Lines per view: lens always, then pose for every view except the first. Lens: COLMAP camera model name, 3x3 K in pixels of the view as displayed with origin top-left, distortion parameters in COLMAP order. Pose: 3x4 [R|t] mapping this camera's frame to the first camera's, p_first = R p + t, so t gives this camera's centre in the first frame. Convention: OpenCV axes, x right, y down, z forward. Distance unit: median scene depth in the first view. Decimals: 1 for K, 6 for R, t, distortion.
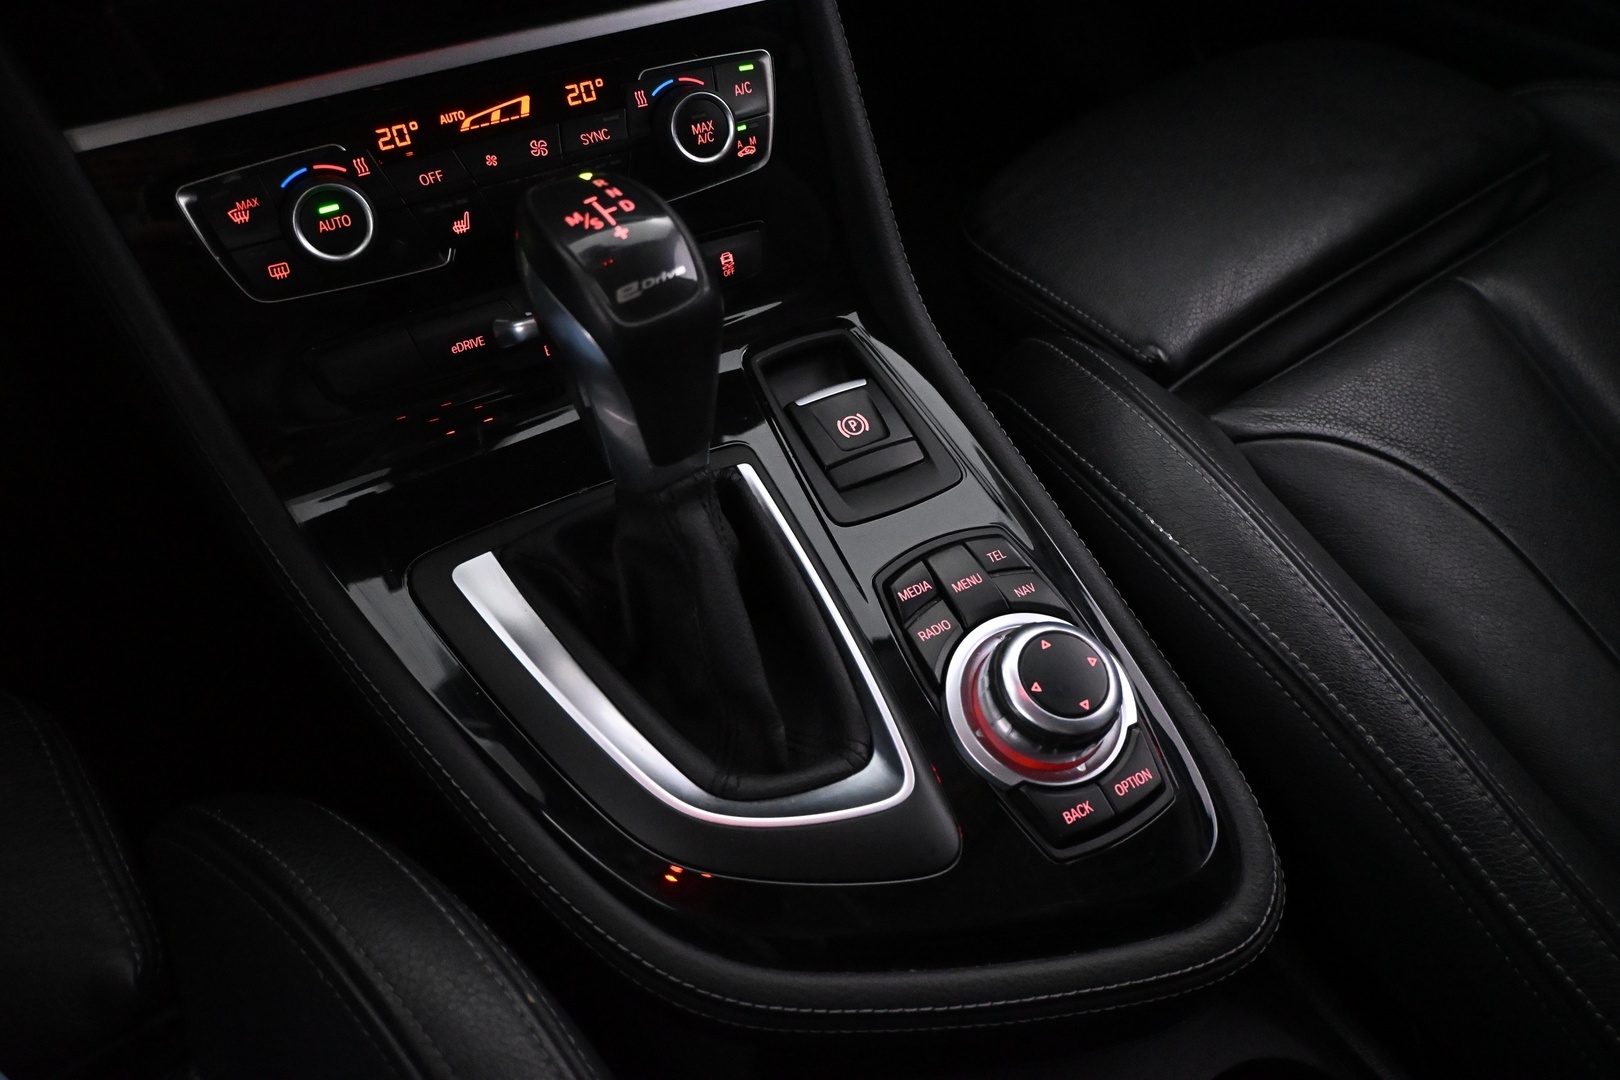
lens RADIAL K [[1187.1, 0, 810.0], [0, 1187.1, 540.0], [0, 0, 1]] dist [-0.002394, 0.005664]
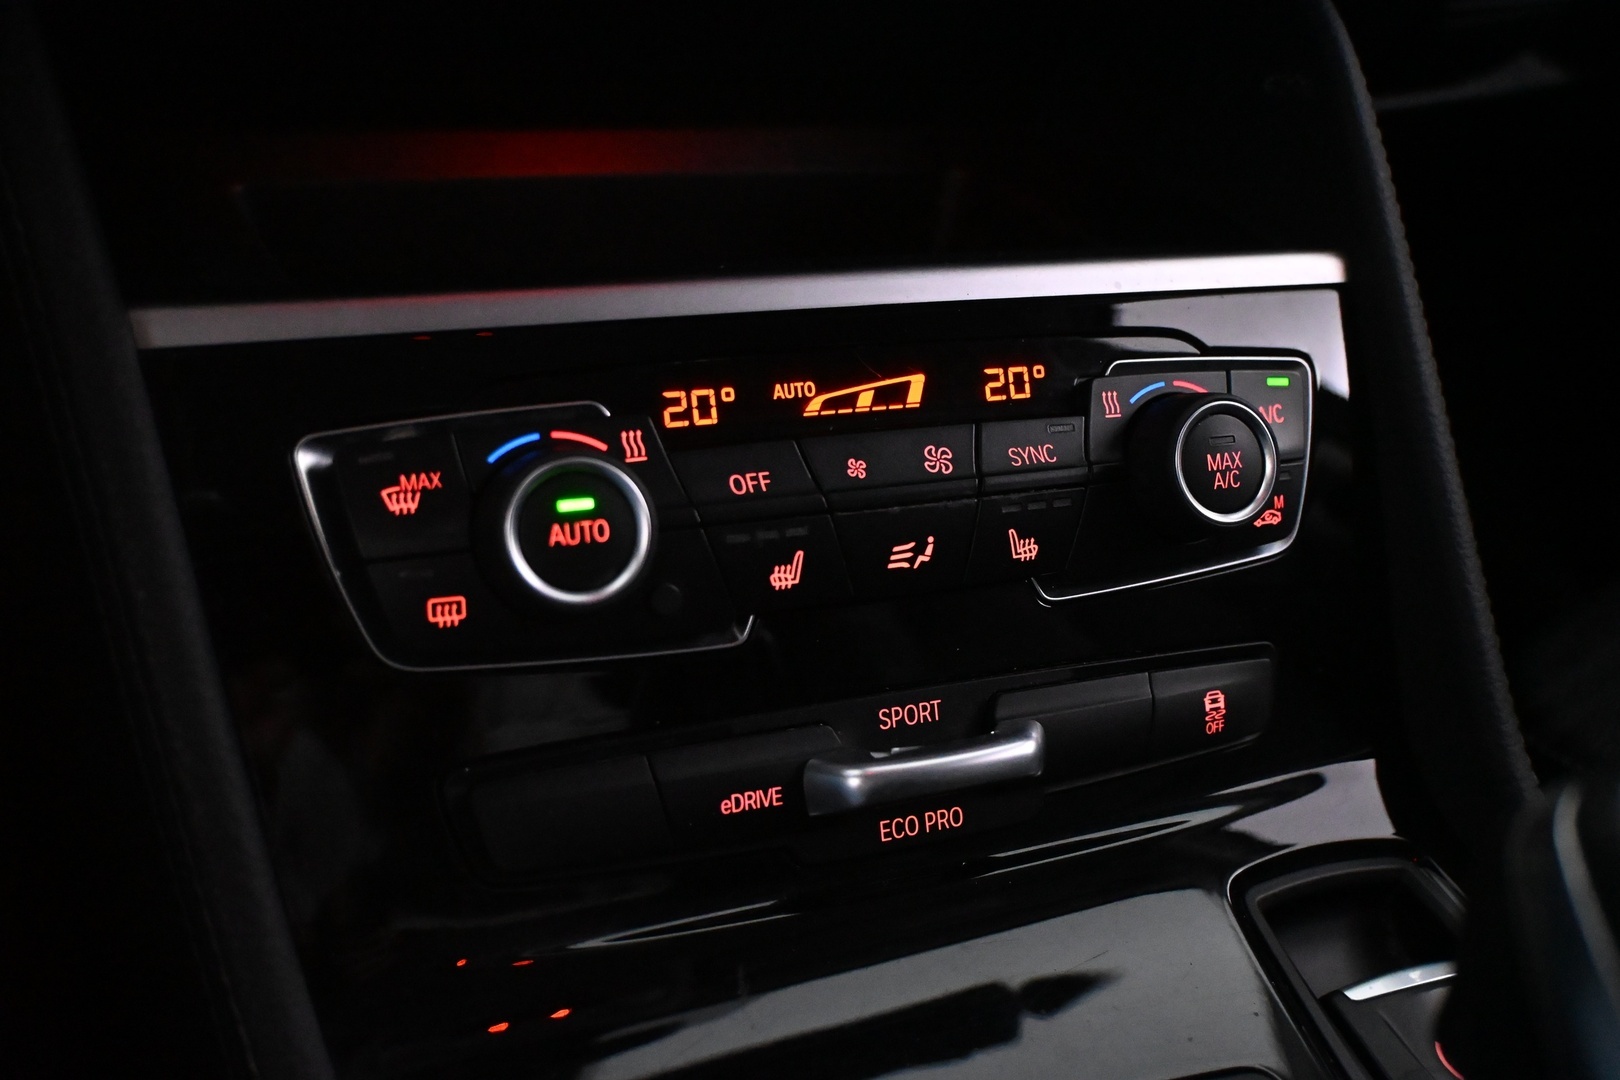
lens RADIAL K [[1570.1, 0, 810.0], [0, 1570.1, 540.0], [0, 0, 1]] dist [-0.004994, -0.020526]
pose [[0.992388, 0.104784, -0.064702, -0.239809], [-0.121206, 0.924041, -0.362570, -0.028056], [0.021796, 0.367652, 0.929708, 0.347255]]
